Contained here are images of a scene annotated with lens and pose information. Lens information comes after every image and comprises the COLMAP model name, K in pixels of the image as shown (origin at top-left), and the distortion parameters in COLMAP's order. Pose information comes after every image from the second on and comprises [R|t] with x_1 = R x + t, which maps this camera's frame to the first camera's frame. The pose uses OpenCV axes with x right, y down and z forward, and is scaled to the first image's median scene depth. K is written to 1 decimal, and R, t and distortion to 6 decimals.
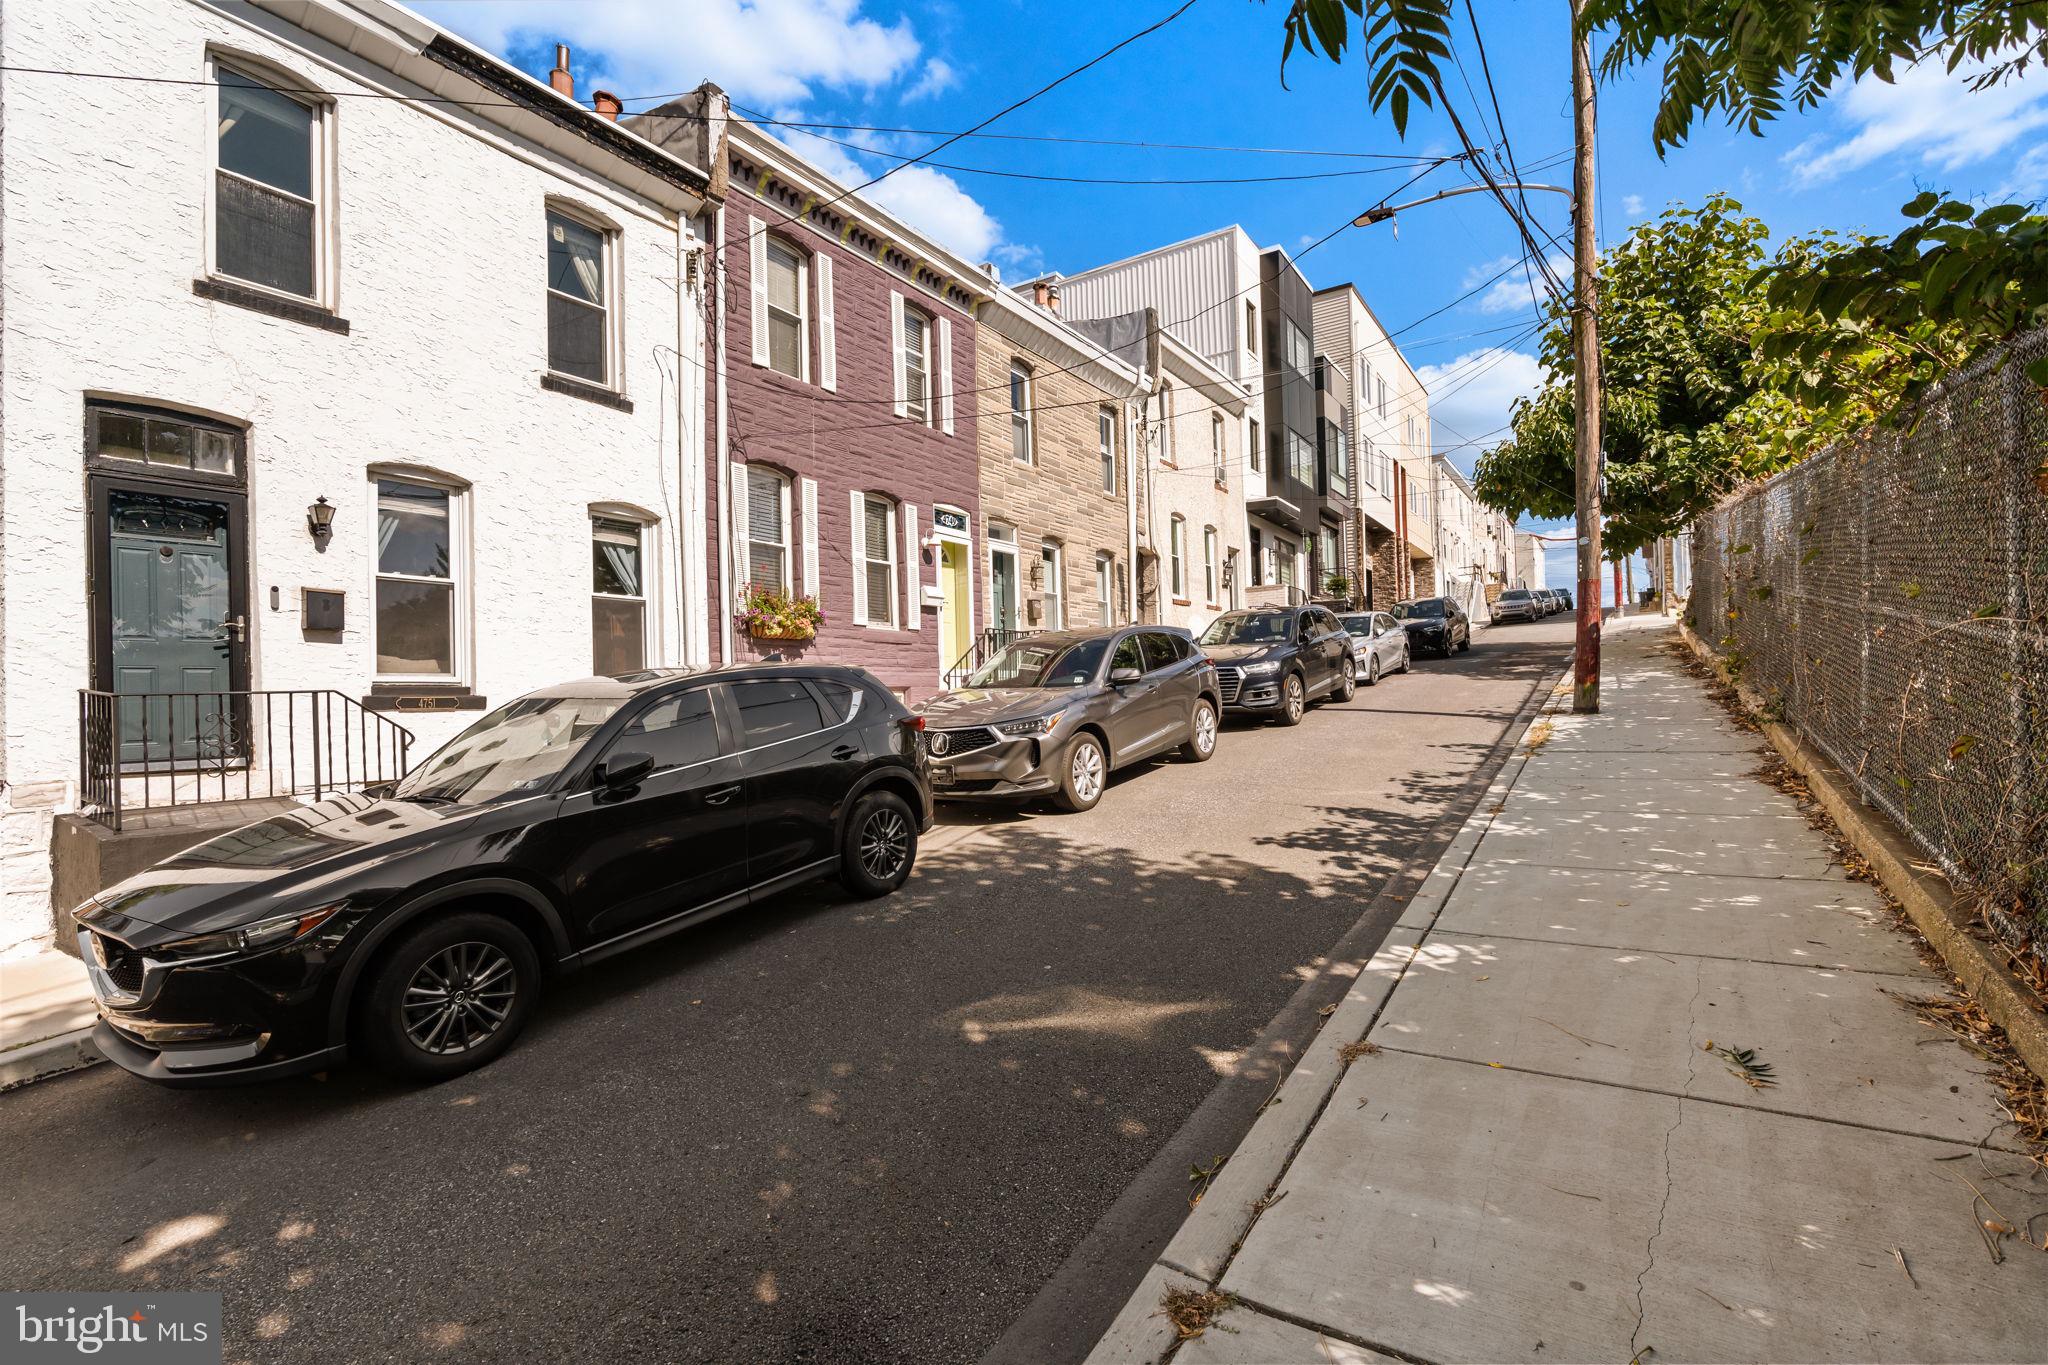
lens RADIAL K [[930.5, 0, 1038.5], [0, 930.5, 688.0], [0, 0, 1]] dist [-0.004808, 0.001897]
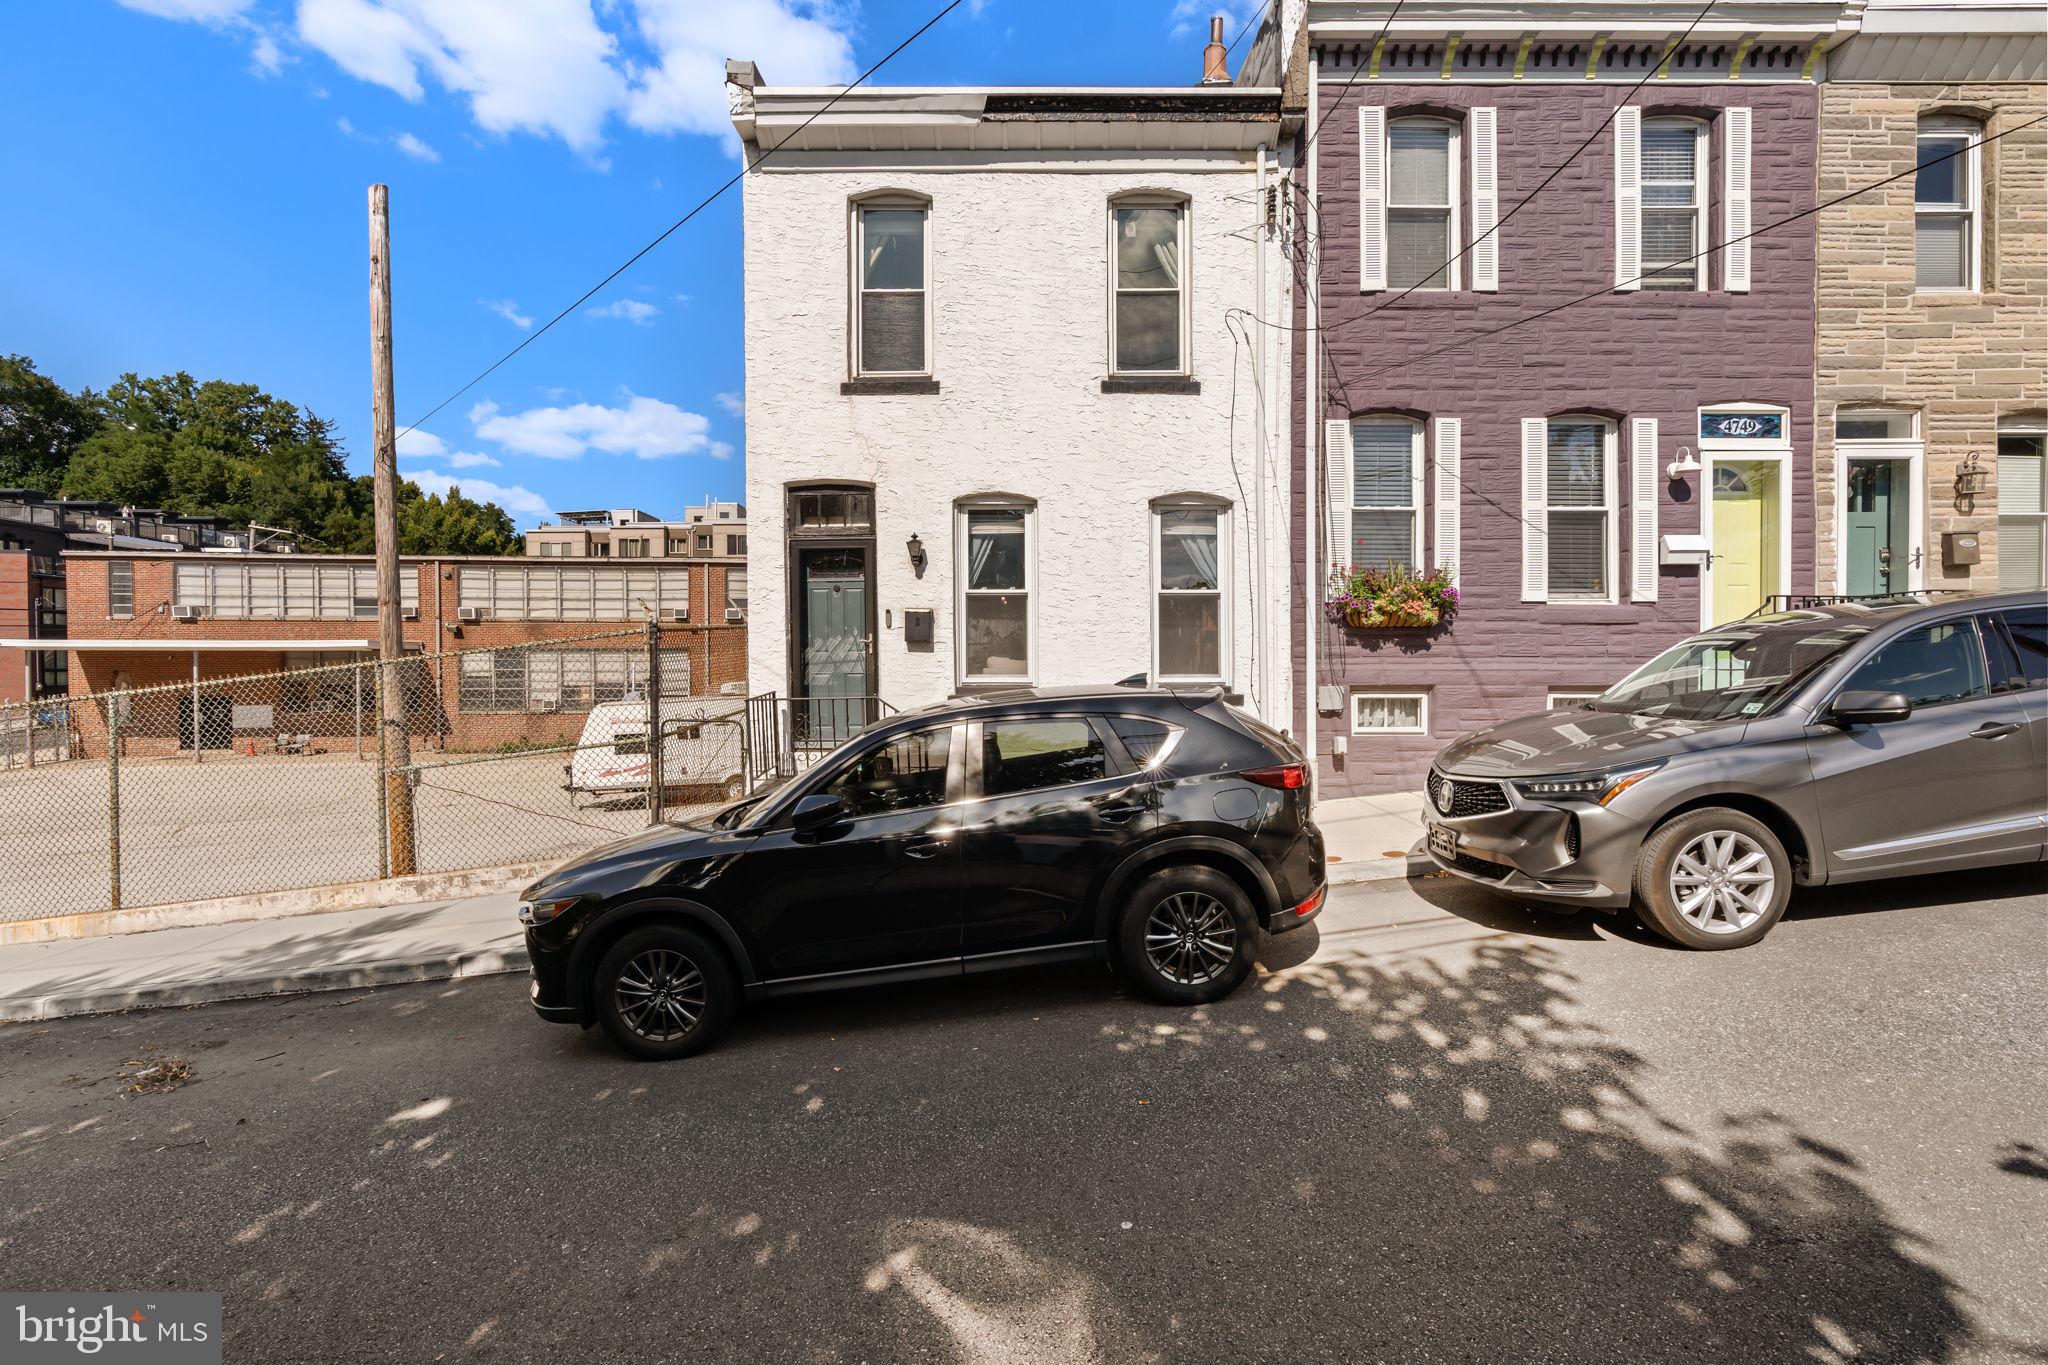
lens RADIAL K [[930.5, 0, 1027.3], [0, 930.5, 685.1], [0, 0, 1]] dist [-0.004808, 0.001897]
pose [[0.545801, 0.038862, -0.837013, 0.251874], [0.002870, 0.998831, 0.048247, -0.047202], [0.837910, -0.028735, 0.545052, 0.324870]]
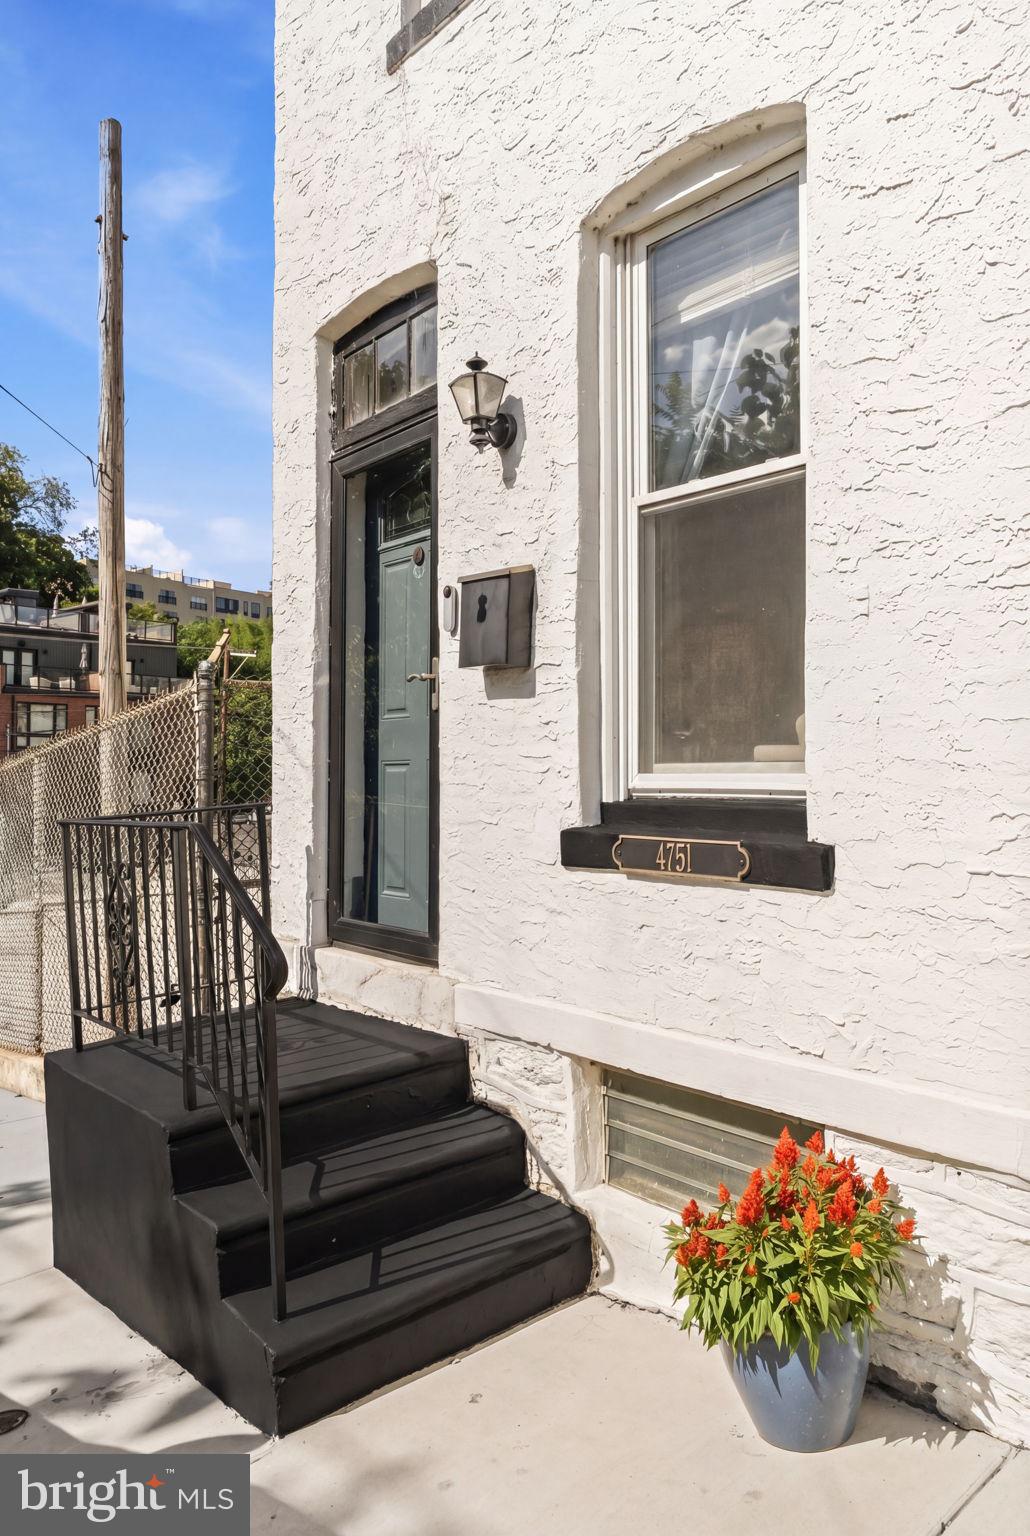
lens RADIAL K [[1042.5, 0, 516.8], [0, 1042.5, 769.5], [0, 0, 1]] dist [-0.002608, -0.000230]
pose [[-0.266333, 0.025787, -0.963536, -0.225847], [0.024713, 0.999496, 0.019918, -0.018437], [0.963564, -0.018507, -0.266836, 0.828713]]
